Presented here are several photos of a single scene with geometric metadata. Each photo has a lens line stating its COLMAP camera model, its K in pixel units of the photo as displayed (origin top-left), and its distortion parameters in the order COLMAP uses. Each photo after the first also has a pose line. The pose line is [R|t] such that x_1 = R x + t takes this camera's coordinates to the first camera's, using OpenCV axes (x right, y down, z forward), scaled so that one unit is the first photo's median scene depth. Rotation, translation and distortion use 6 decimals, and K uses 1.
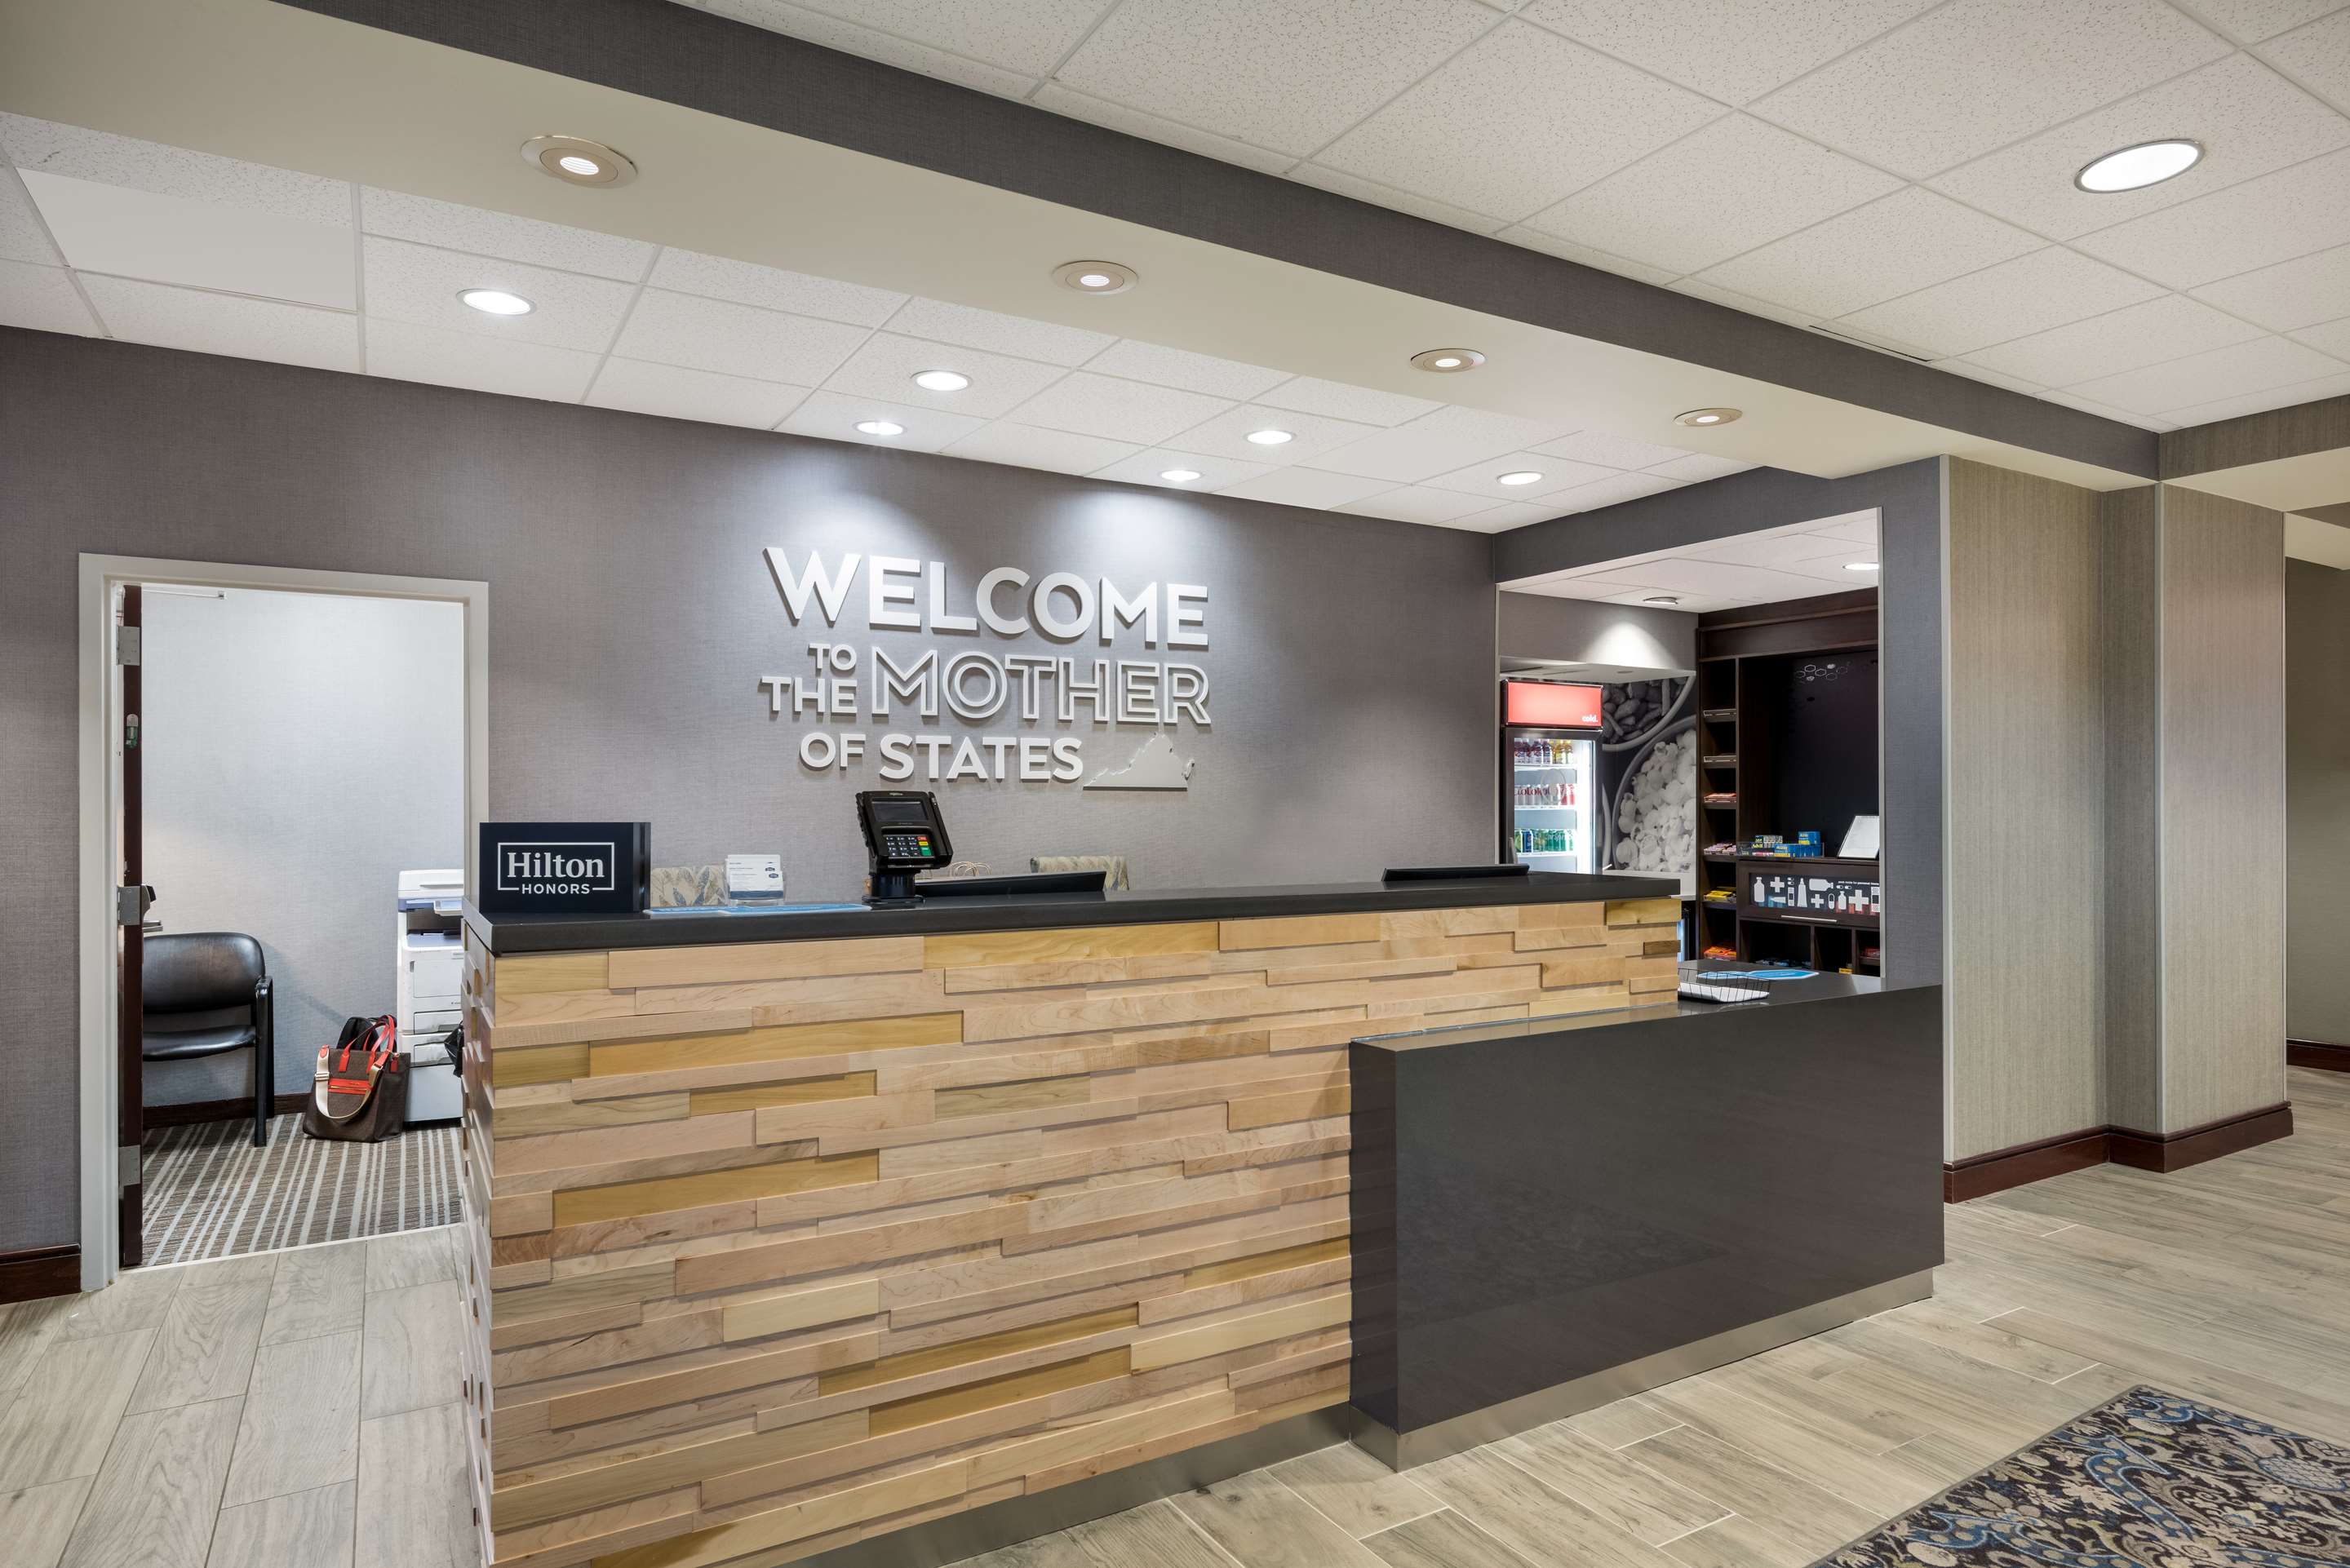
lens RADIAL K [[1320.0, 0, 1193.4], [0, 1320.0, 802.5], [0, 0, 1]] dist [0.039197, 0.000192]
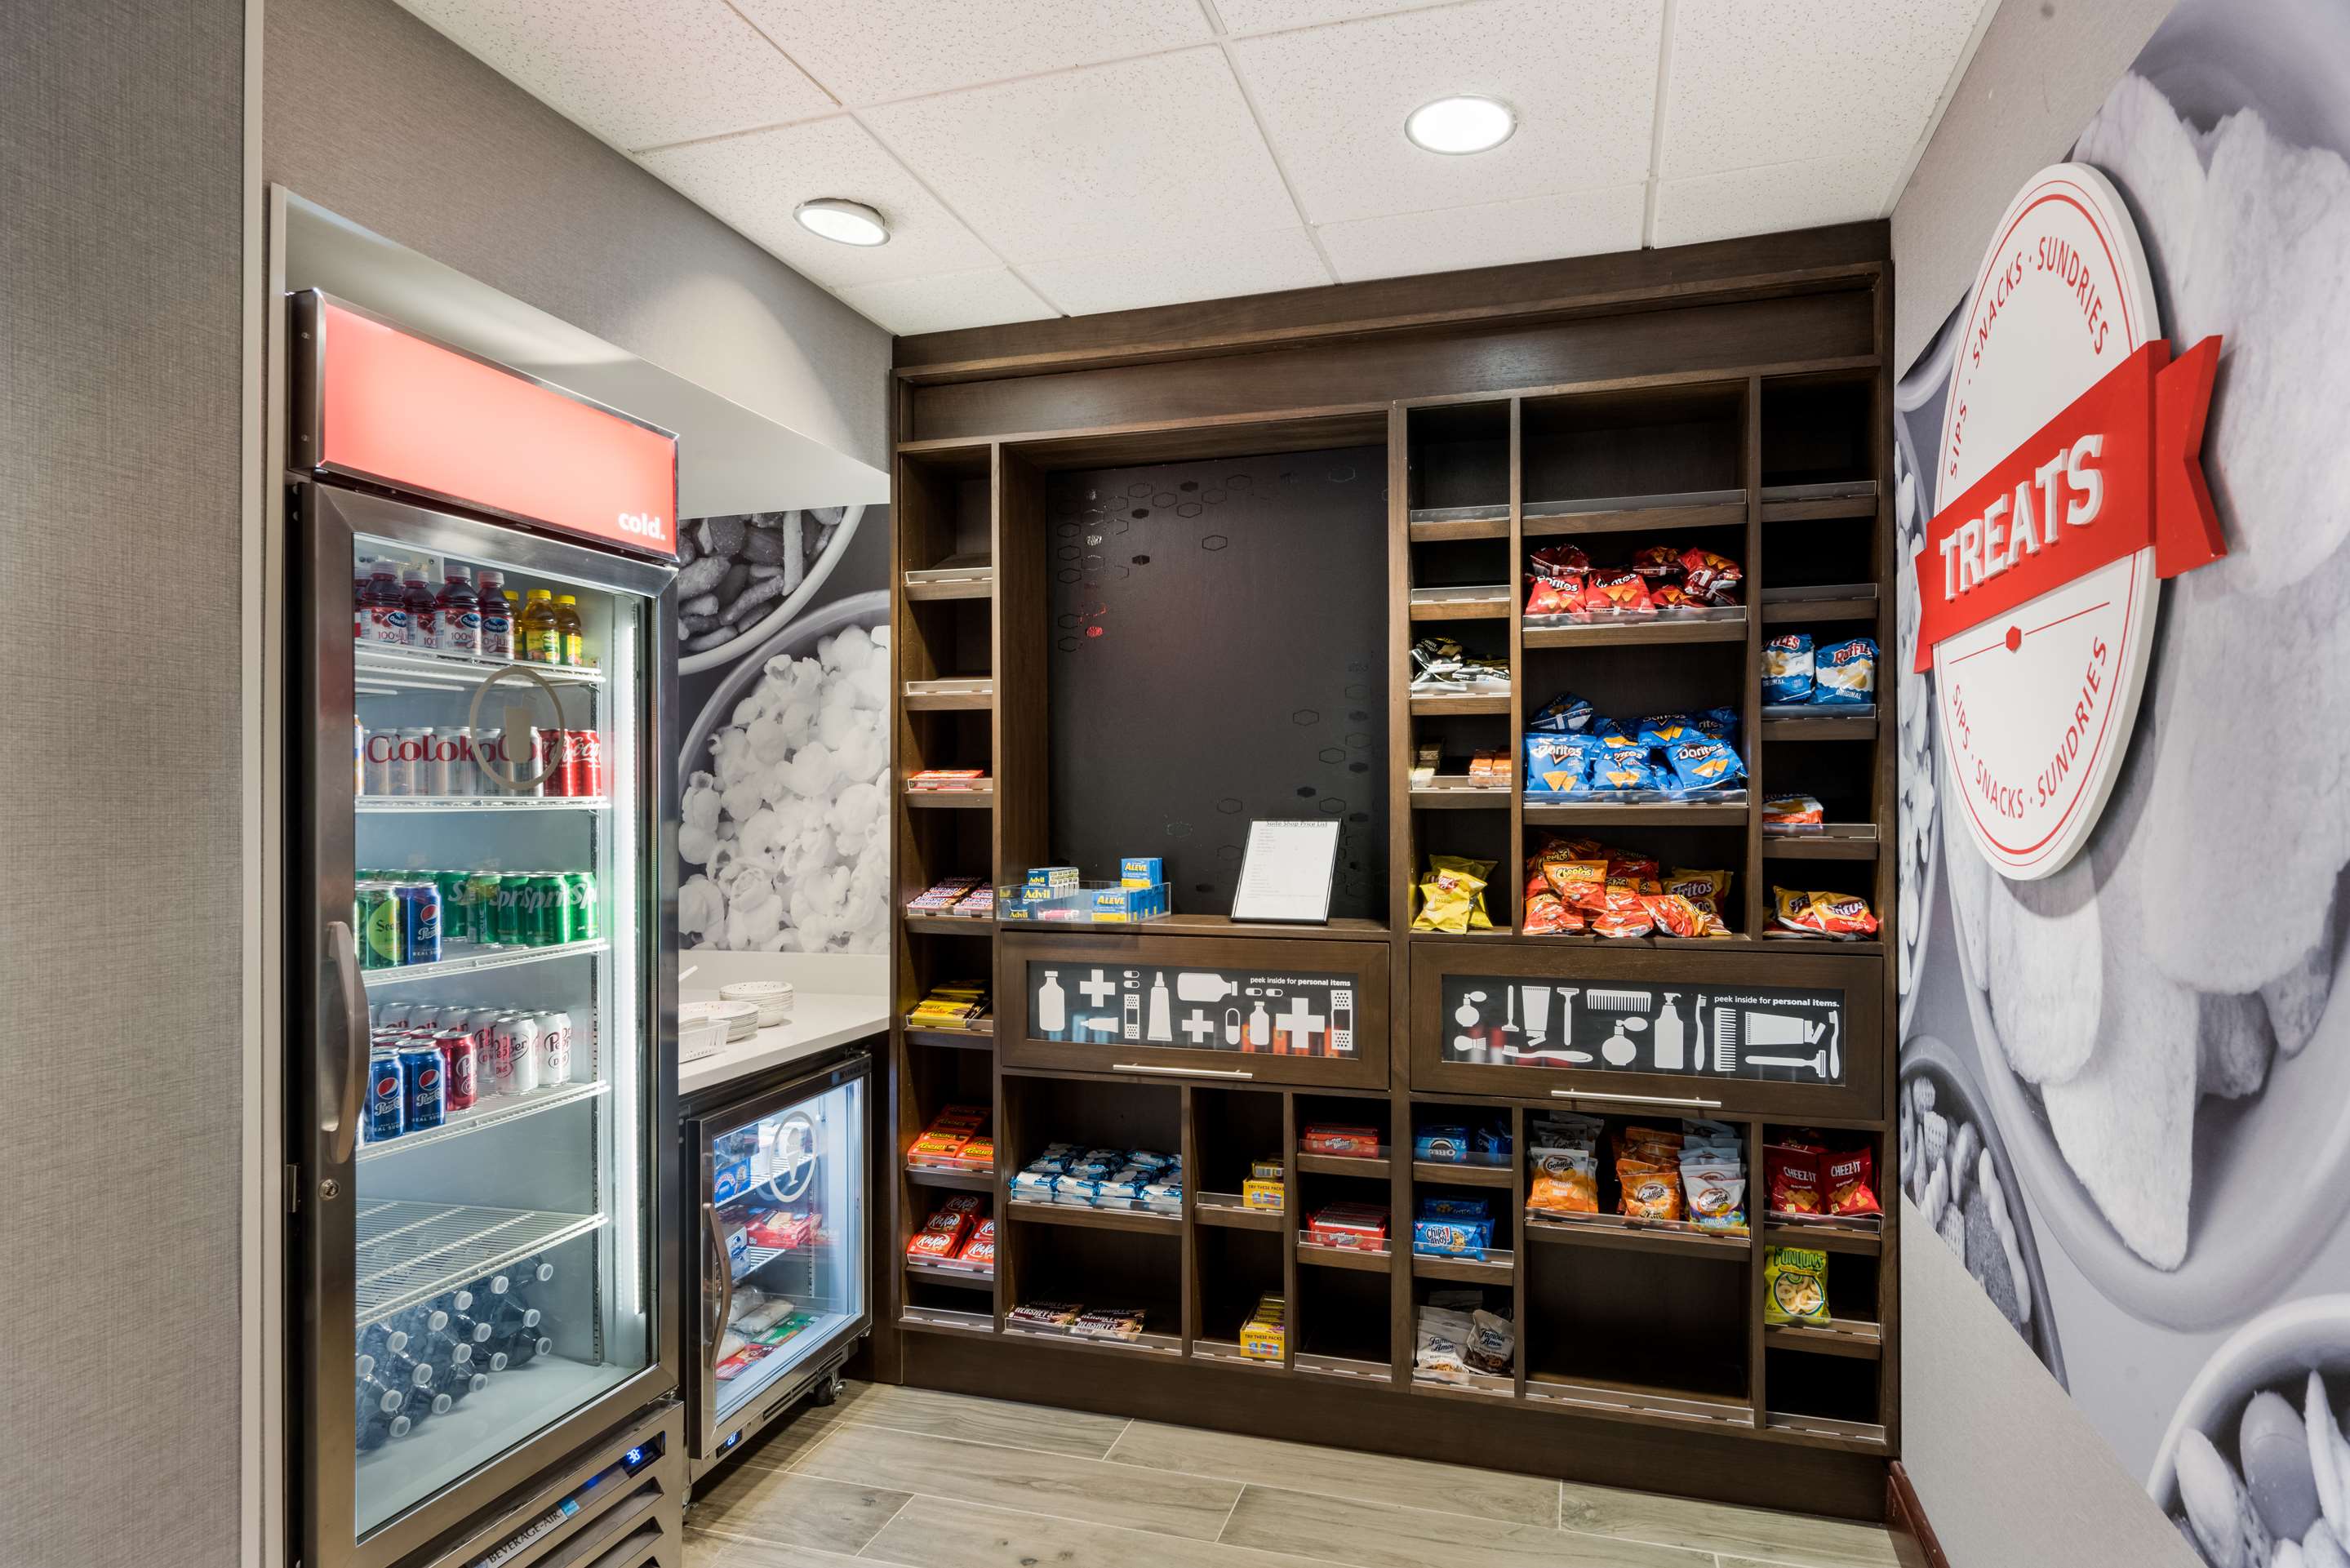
lens RADIAL K [[1320.1, 0, 1193.4], [0, 1320.1, 802.5], [0, 0, 1]] dist [0.039197, 0.000192]
pose [[0.736034, 0.000862, 0.676944, 0.176399], [-0.000279, 0.999999, -0.000970, 0.003676], [-0.676944, 0.000525, 0.736034, 0.660653]]
